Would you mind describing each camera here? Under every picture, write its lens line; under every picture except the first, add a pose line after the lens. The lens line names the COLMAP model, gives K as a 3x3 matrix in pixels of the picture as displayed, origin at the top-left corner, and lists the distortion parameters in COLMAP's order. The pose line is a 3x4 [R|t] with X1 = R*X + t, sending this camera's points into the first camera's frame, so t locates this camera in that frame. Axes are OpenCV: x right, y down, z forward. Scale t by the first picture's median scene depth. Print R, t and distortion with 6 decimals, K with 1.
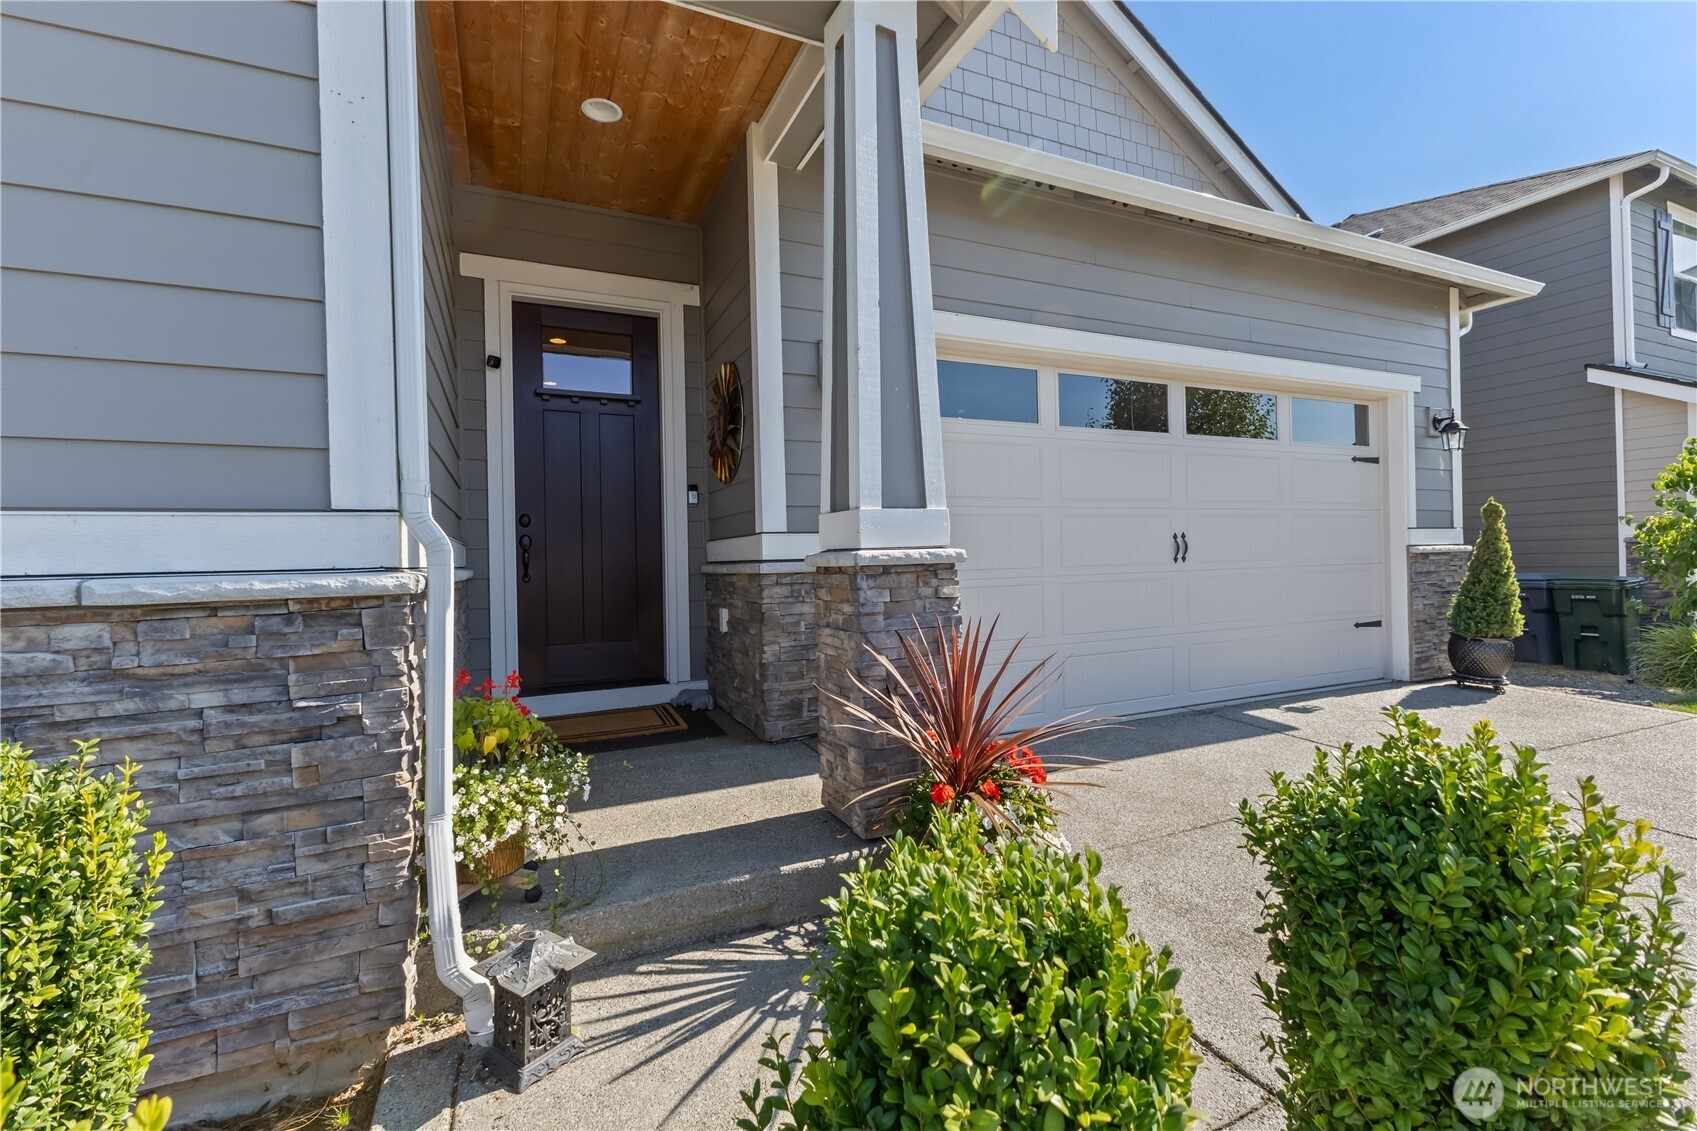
lens RADIAL K [[734.4, 0, 865.1], [0, 734.4, 555.0], [0, 0, 1]] dist [0.000743, -0.000211]
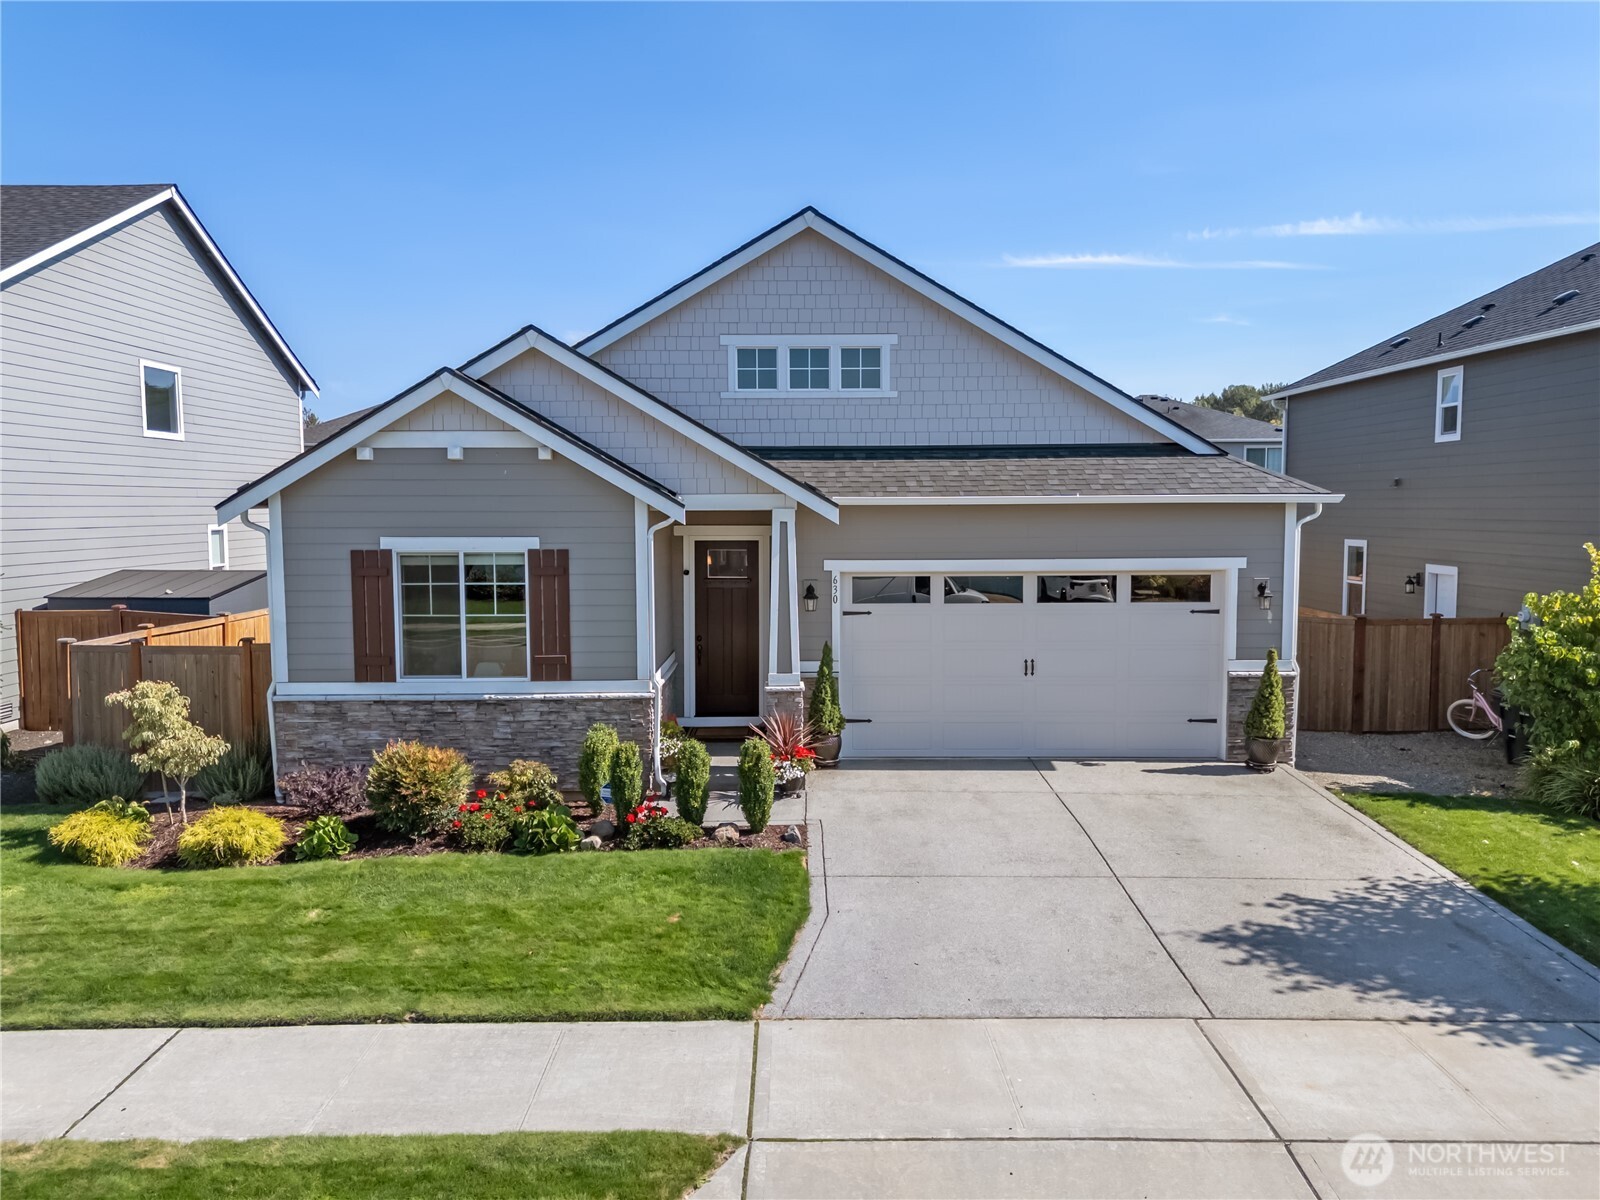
lens RADIAL K [[1127.1, 0, 795.0], [0, 1127.1, 597.5], [0, 0, 1]] dist [0.005140, 0.000303]
pose [[0.901132, 0.057910, -0.429659, 1.293865], [-0.016956, 0.994988, 0.098543, -0.521384], [0.433213, -0.081515, 0.897598, -1.986685]]
